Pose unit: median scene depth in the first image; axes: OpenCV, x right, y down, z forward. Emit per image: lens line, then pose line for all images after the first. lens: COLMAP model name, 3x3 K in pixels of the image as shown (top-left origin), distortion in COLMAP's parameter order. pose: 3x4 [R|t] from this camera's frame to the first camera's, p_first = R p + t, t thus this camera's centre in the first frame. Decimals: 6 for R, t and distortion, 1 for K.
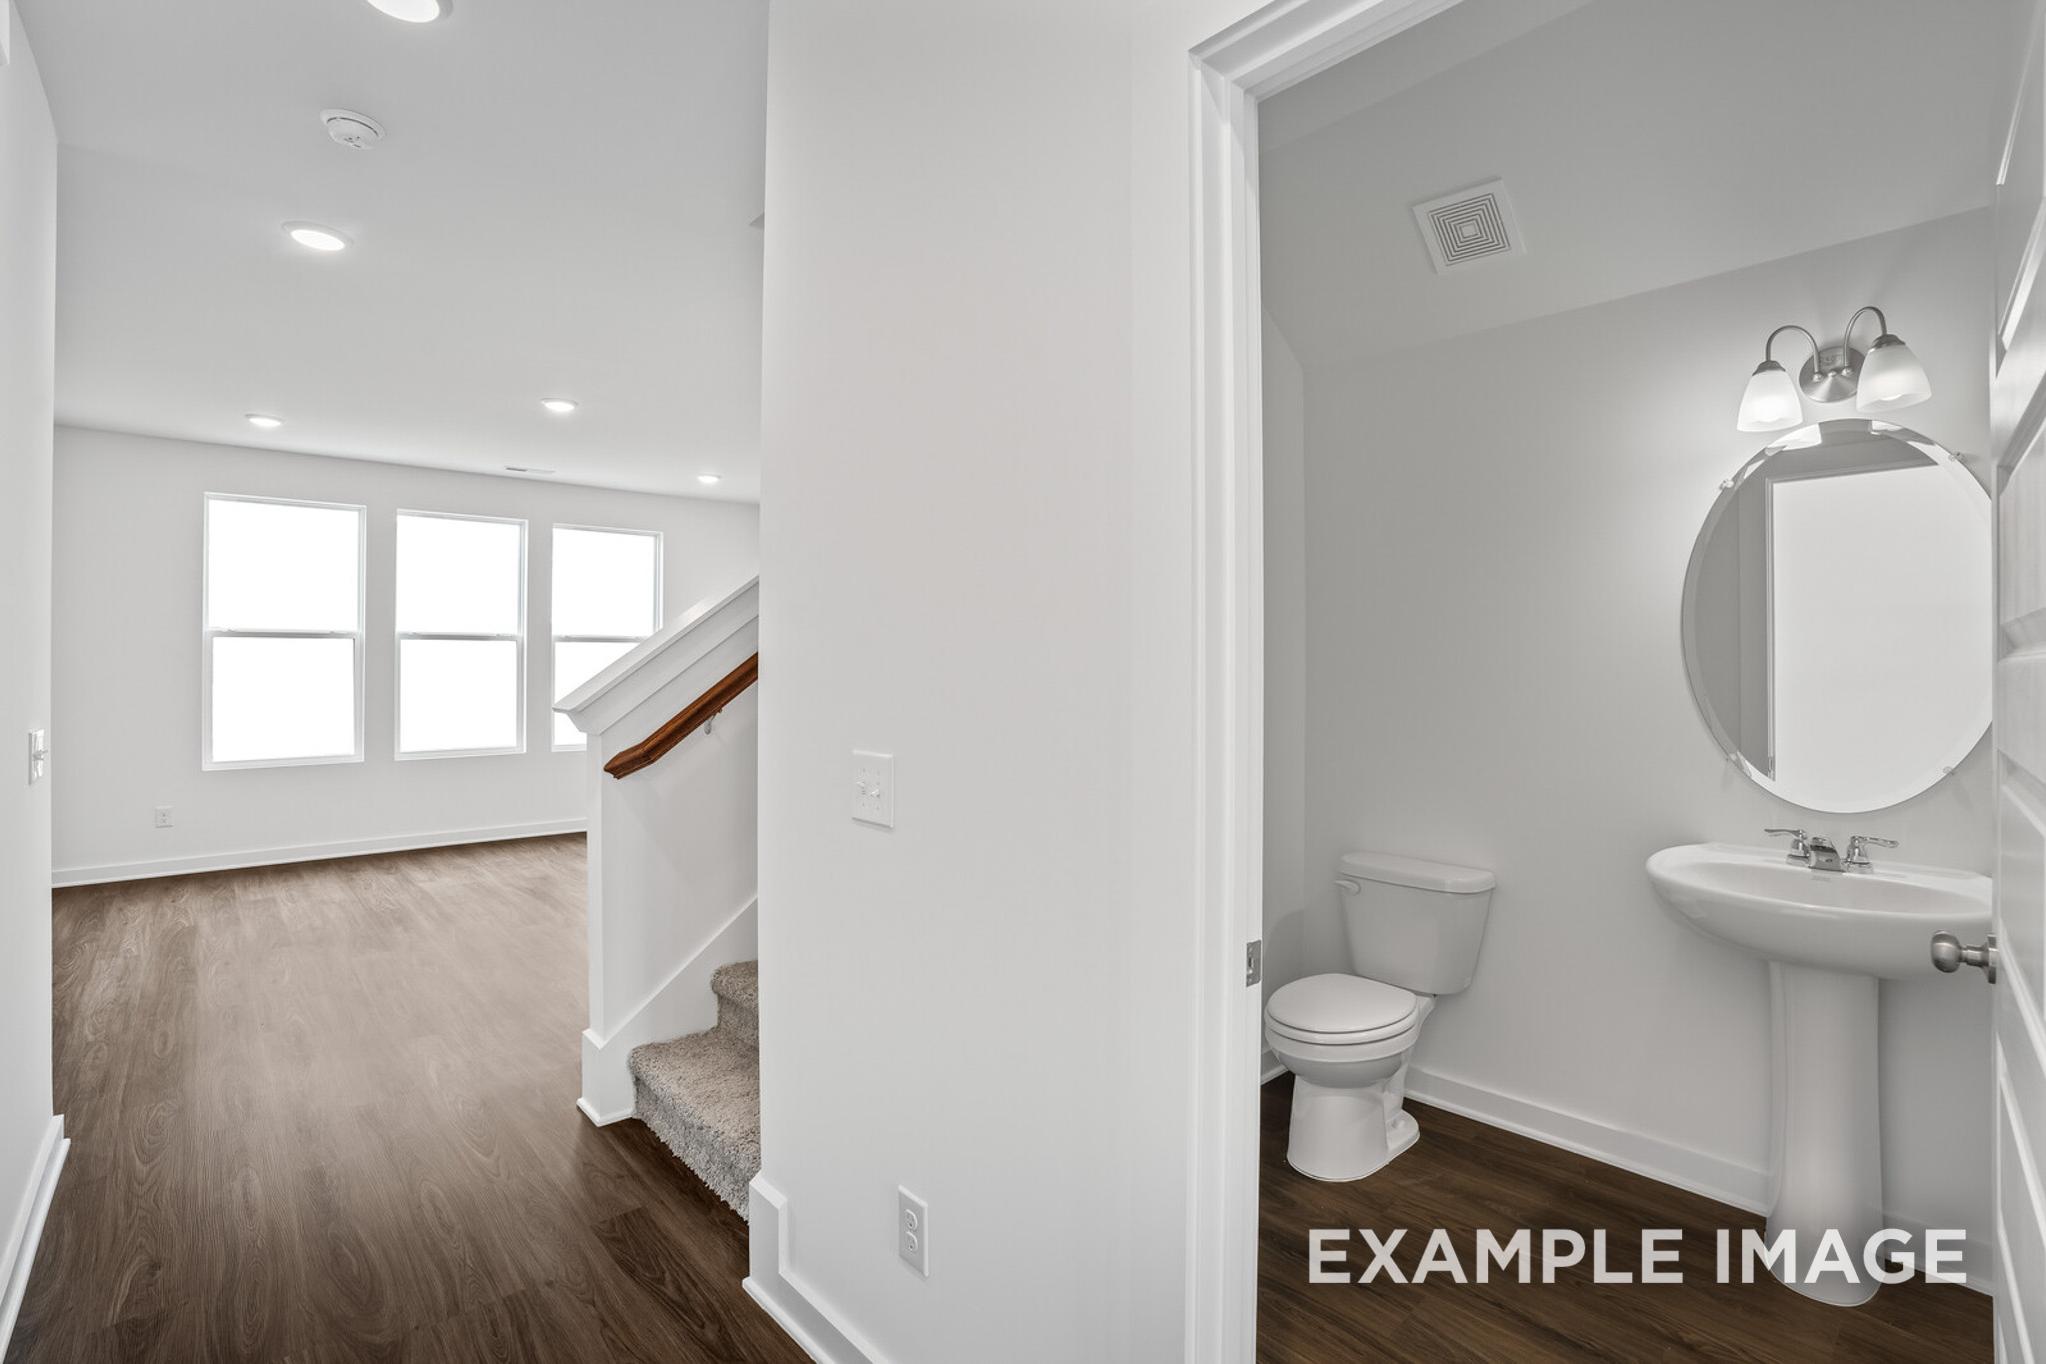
lens RADIAL K [[948.2, 0, 1025.3], [0, 948.2, 673.3], [0, 0, 1]] dist [-0.073767, 0.026444]
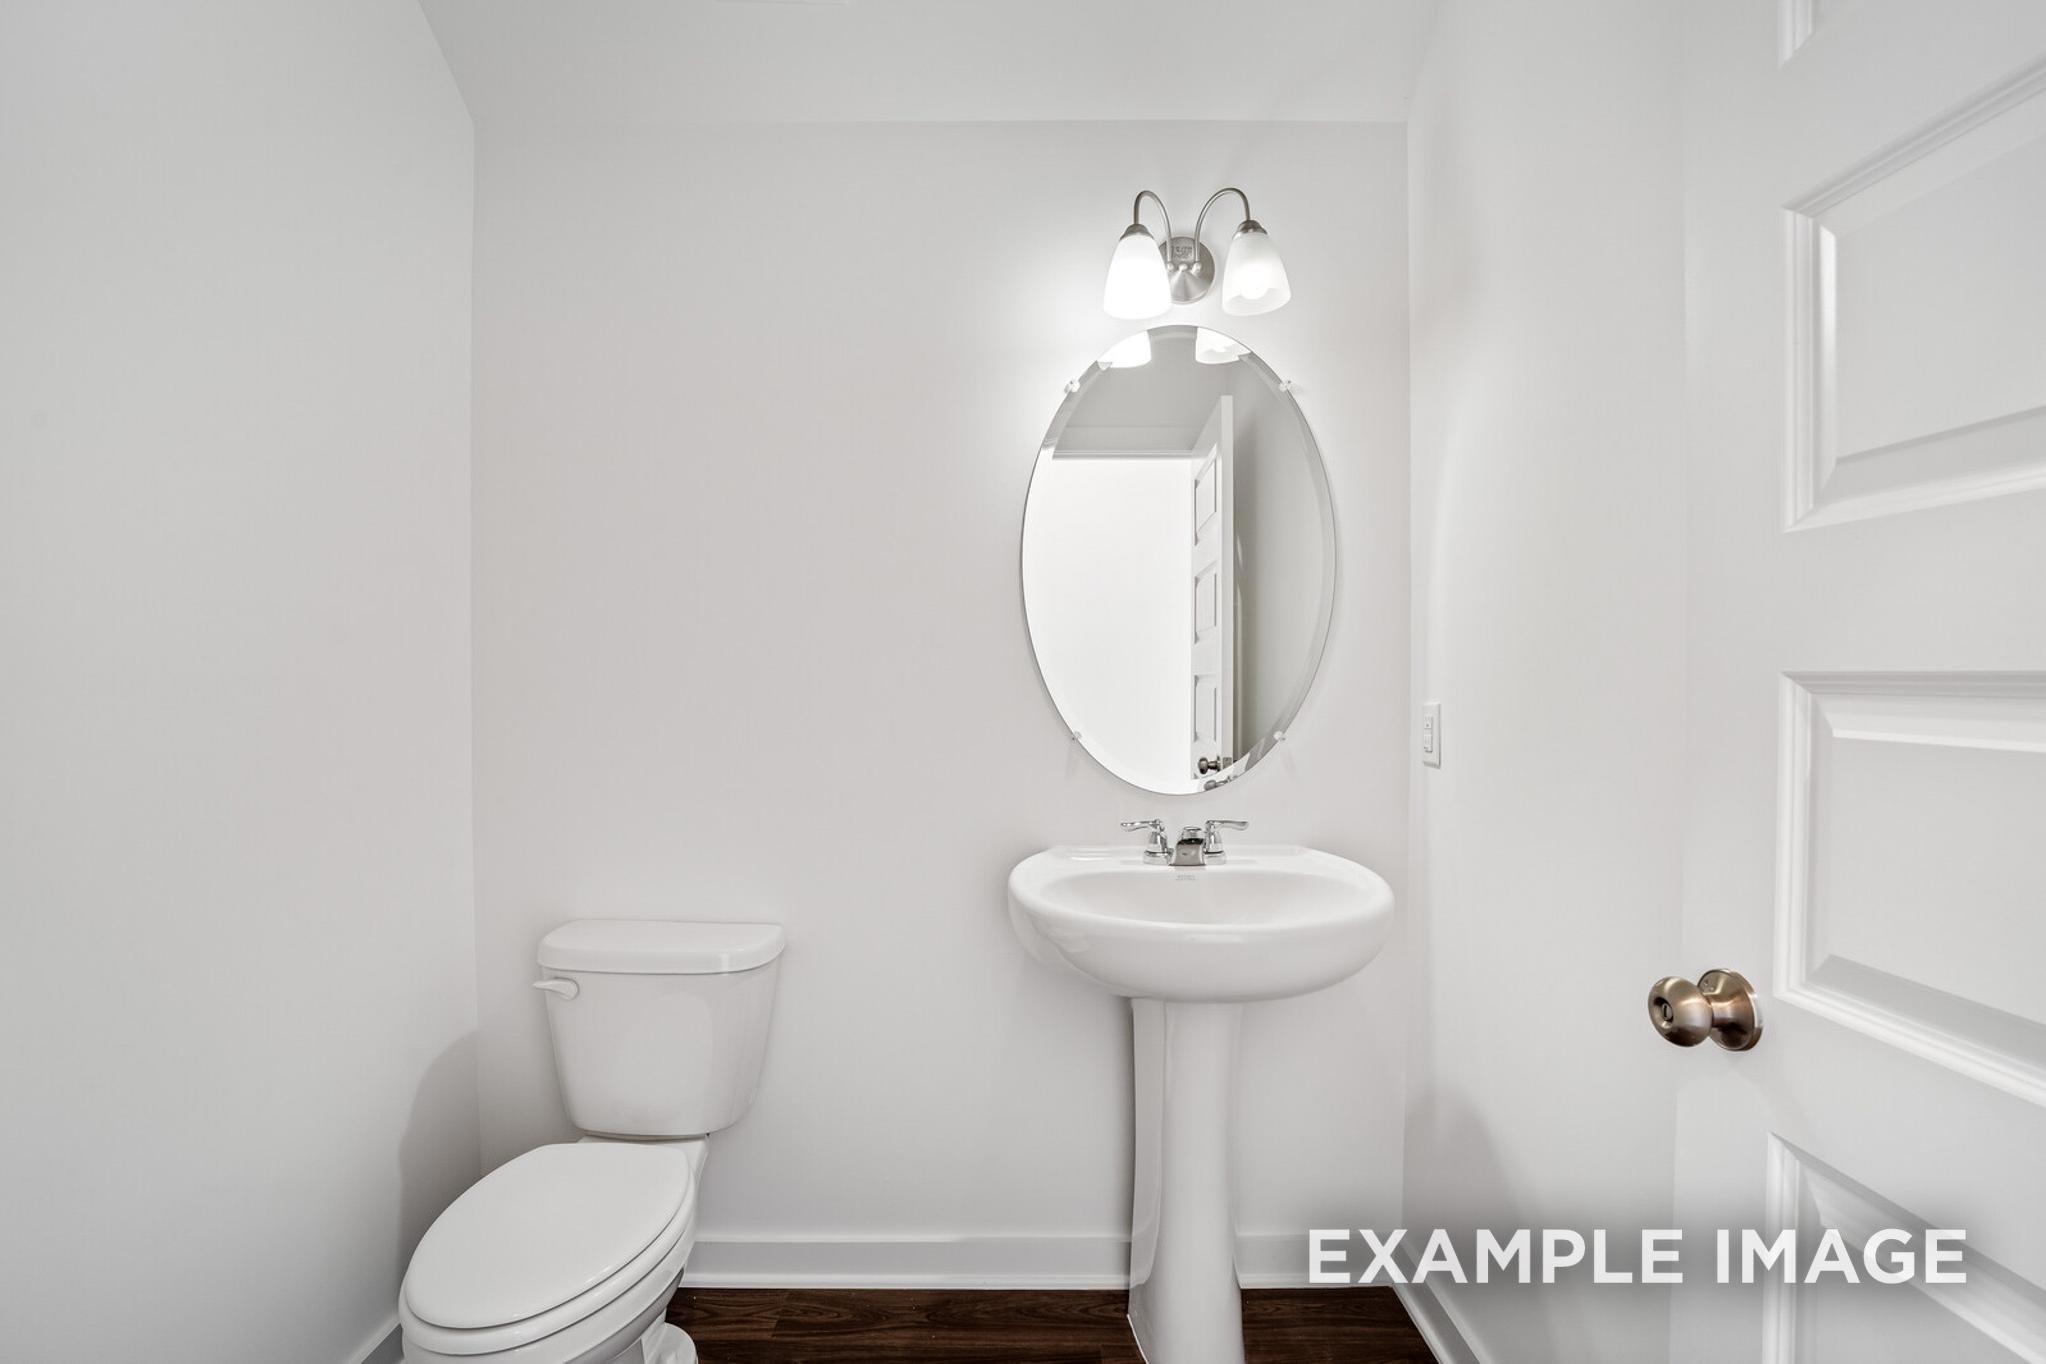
lens RADIAL K [[948.2, 0, 1025.3], [0, 948.2, 673.3], [0, 0, 1]] dist [-0.073767, 0.026444]
pose [[0.681050, -0.002585, 0.732232, 0.150888], [0.013870, 0.999860, -0.009371, 0.046516], [-0.732105, 0.016538, 0.680991, 0.492363]]
